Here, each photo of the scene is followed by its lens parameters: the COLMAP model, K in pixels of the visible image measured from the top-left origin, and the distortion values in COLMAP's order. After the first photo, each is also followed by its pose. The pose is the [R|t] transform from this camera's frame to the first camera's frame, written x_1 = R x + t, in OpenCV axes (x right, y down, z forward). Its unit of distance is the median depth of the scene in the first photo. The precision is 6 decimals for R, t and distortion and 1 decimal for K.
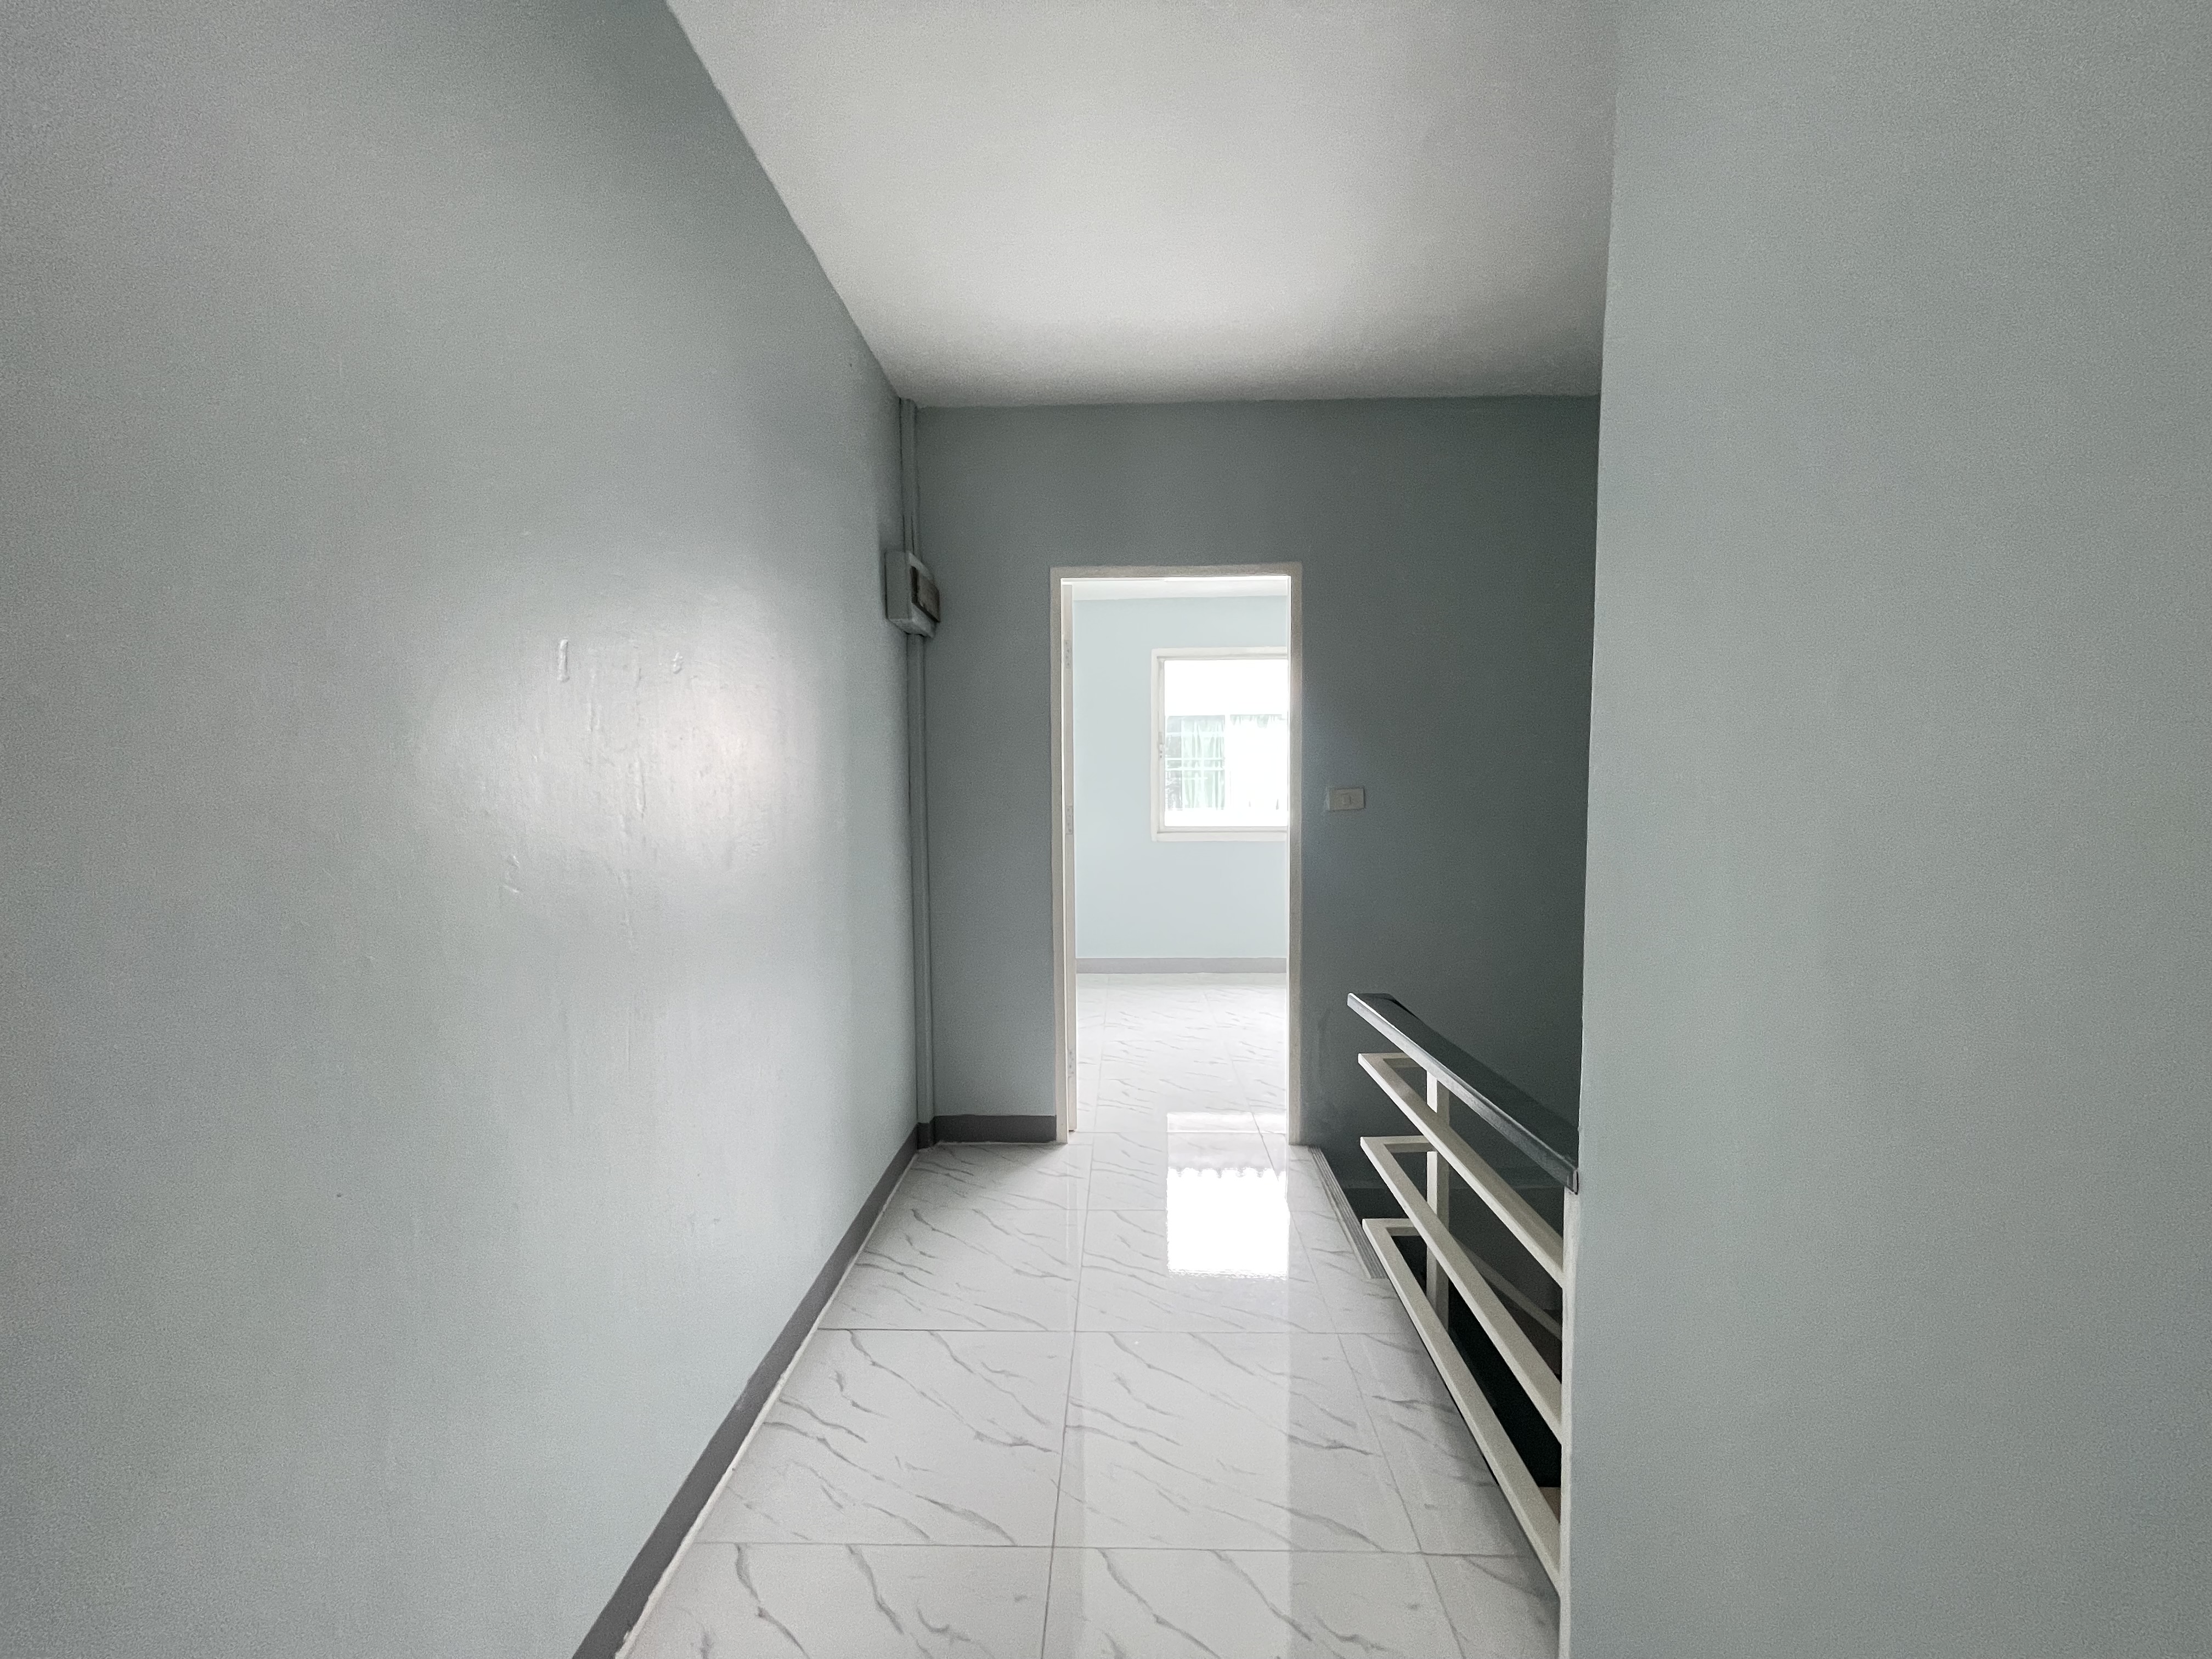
lens RADIAL K [[892.4, 0, 1103.0], [0, 892.4, 835.9], [0, 0, 1]] dist [-0.004202, 0.000445]
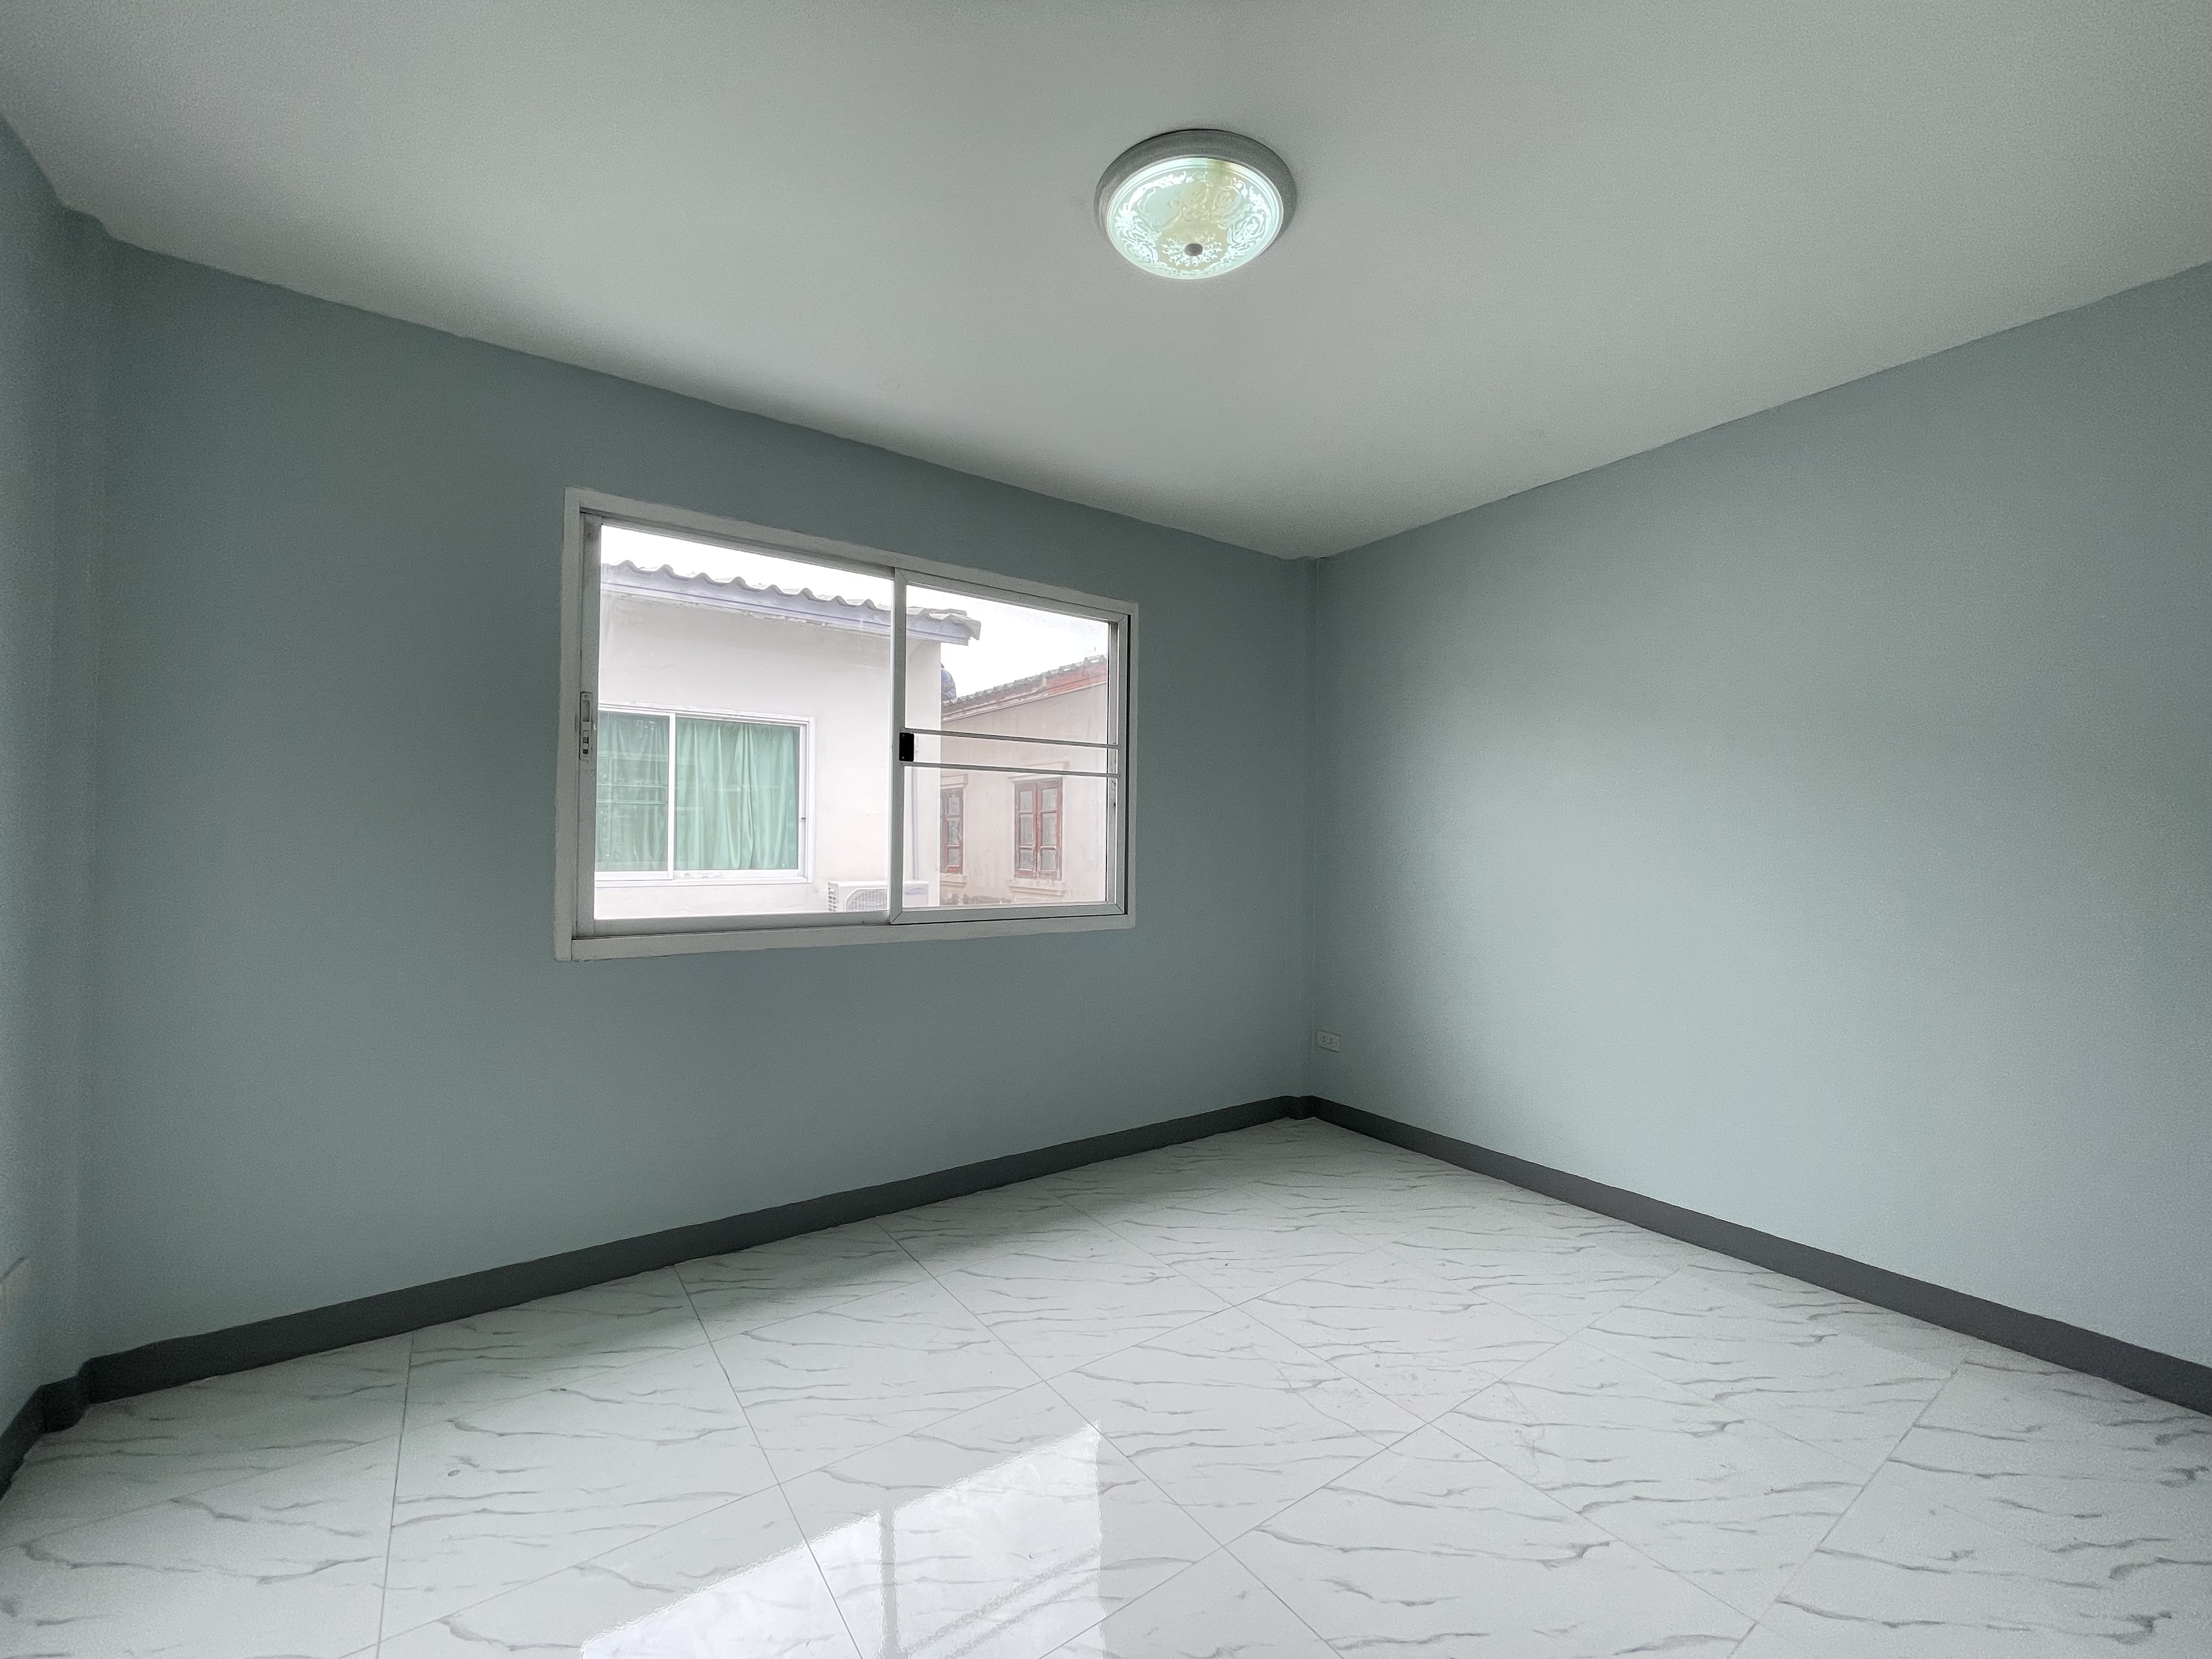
lens RADIAL K [[890.3, 0, 1101.9], [0, 890.3, 836.8], [0, 0, 1]] dist [-0.003282, 0.000265]
pose [[0.806145, 0.016314, 0.591493, 0.014367], [0.011199, 0.999020, -0.042816, -0.029792], [-0.591612, 0.041140, 0.805173, 0.518131]]
